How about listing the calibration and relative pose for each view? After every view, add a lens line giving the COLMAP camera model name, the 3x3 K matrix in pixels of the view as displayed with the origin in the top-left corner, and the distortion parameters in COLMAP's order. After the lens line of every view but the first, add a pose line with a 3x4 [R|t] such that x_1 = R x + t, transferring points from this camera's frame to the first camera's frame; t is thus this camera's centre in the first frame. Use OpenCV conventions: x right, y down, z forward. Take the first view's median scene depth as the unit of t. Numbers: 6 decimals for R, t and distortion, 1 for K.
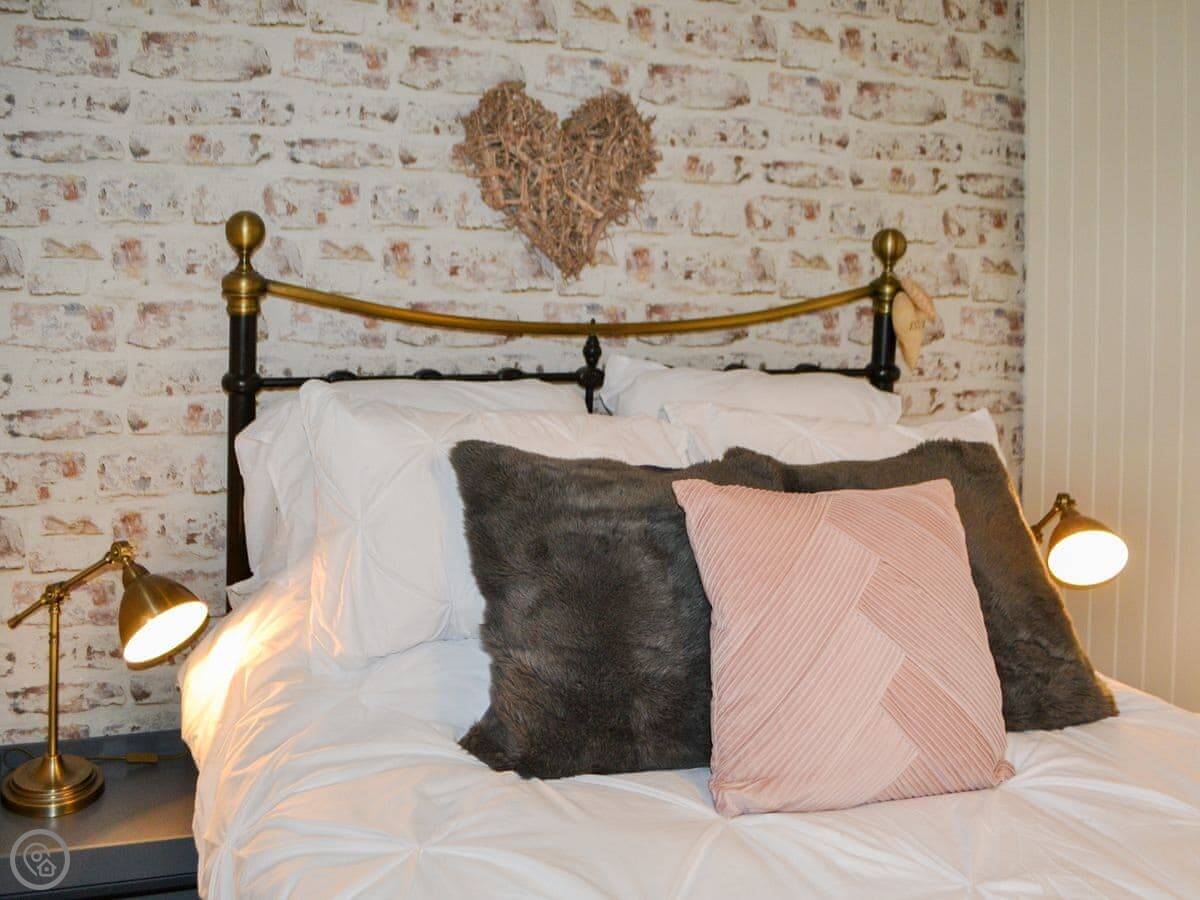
lens RADIAL K [[1933.2, 0, 600.0], [0, 1933.2, 450.0], [0, 0, 1]] dist [-0.280382, 0.007606]
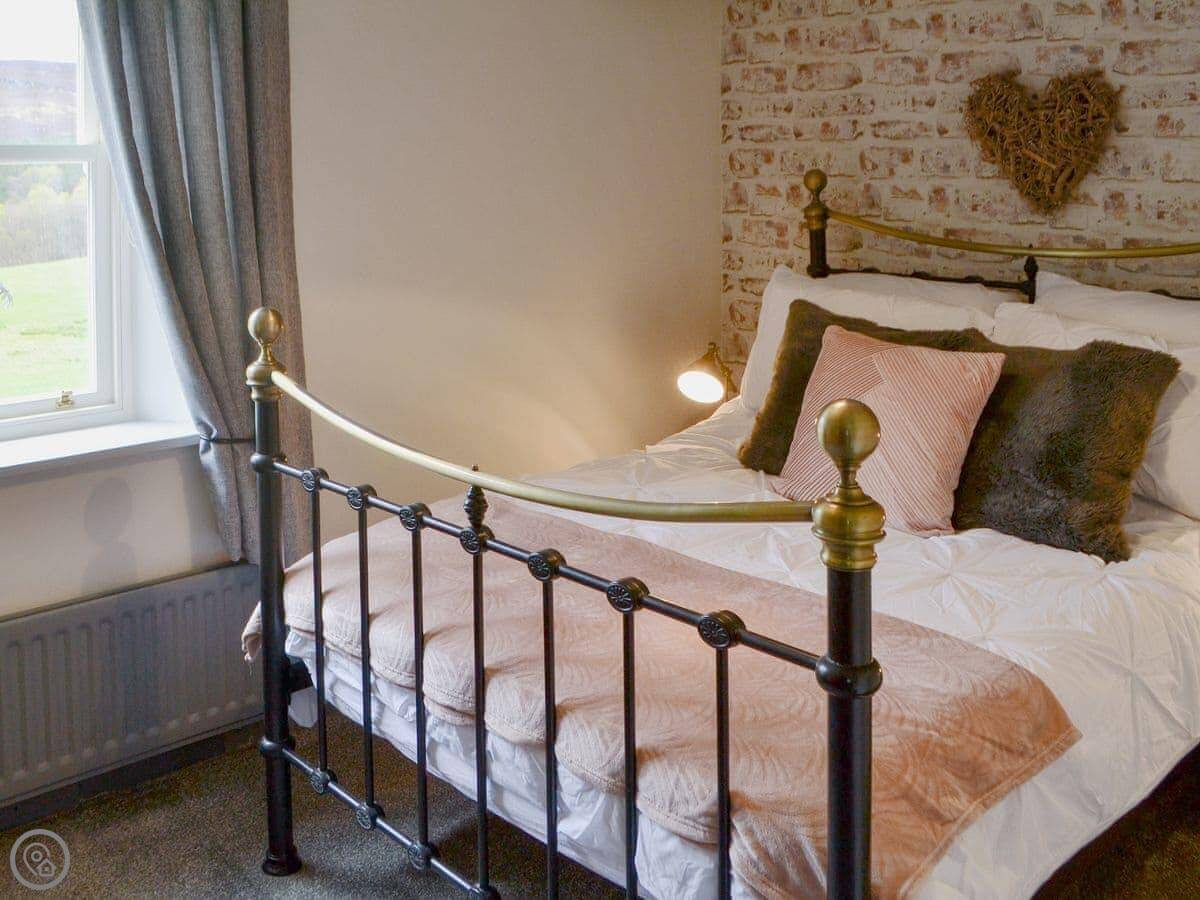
lens RADIAL K [[1933.2, 0, 600.0], [0, 1933.2, 450.0], [0, 0, 1]] dist [-0.280382, 0.007606]
pose [[-0.000178, 0.114047, -0.993475, 1.414049], [-0.110733, 0.987363, 0.113365, -0.047601], [0.993850, 0.110031, 0.012453, 0.768492]]
